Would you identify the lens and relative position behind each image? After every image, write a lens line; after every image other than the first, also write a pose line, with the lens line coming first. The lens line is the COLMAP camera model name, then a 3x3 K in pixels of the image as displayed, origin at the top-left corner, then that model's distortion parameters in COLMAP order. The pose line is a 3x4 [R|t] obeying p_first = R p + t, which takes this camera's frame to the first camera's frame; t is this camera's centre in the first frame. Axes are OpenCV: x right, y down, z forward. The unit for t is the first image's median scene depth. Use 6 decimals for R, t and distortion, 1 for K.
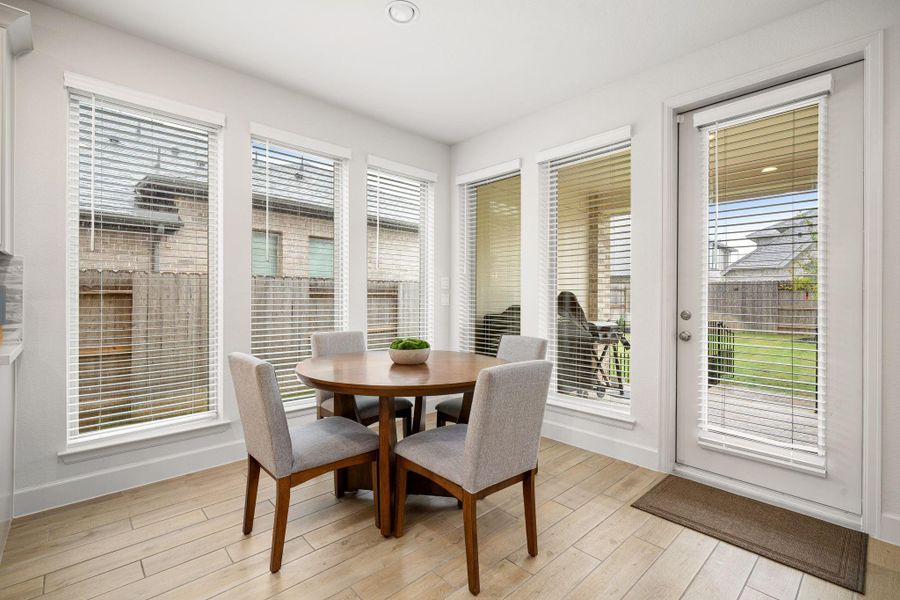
lens RADIAL K [[412.0, 0, 445.9], [0, 412.0, 296.4], [0, 0, 1]] dist [-0.002506, 0.001779]
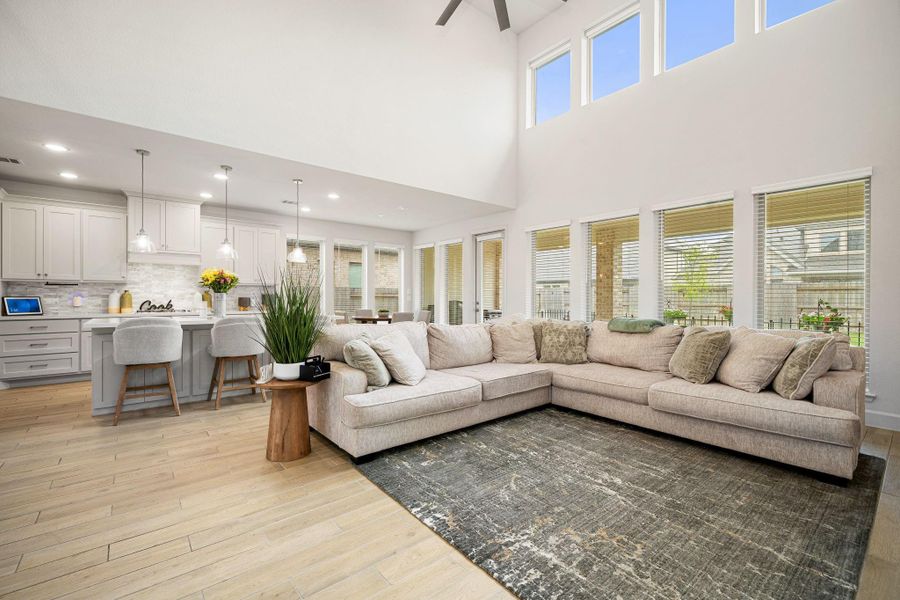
lens RADIAL K [[412.0, 0, 458.1], [0, 412.0, 297.7], [0, 0, 1]] dist [-0.002506, 0.001779]
pose [[0.999339, -0.000551, -0.036337, 0.361285], [0.000541, 1.000000, -0.000278, 0.004058], [0.036337, 0.000258, 0.999340, -1.342164]]
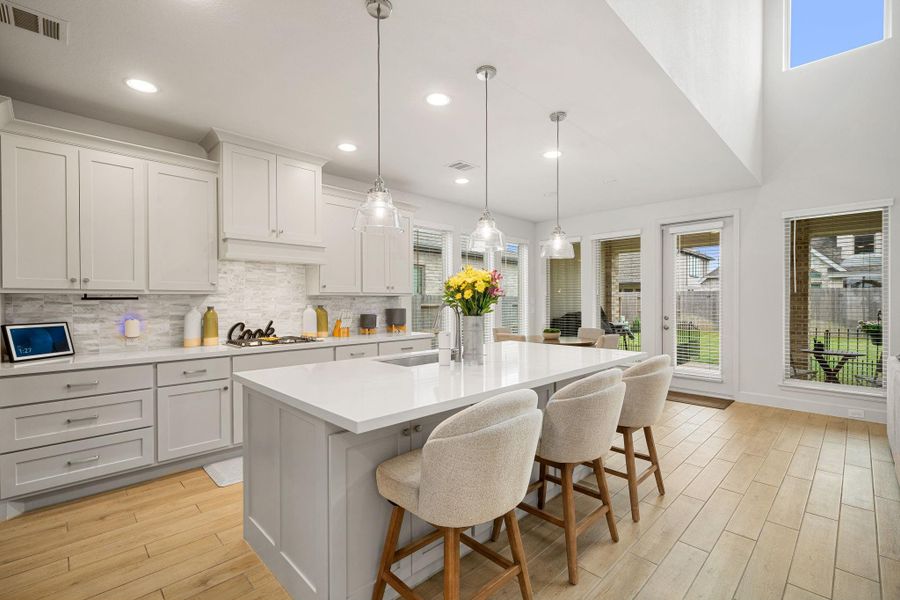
lens RADIAL K [[412.0, 0, 450.3], [0, 412.0, 303.7], [0, 0, 1]] dist [-0.002506, 0.001779]
pose [[0.999265, -0.007250, 0.037641, -0.437695], [0.007108, 0.999967, 0.003887, -0.030741], [-0.037668, -0.003617, 0.999284, -0.774056]]
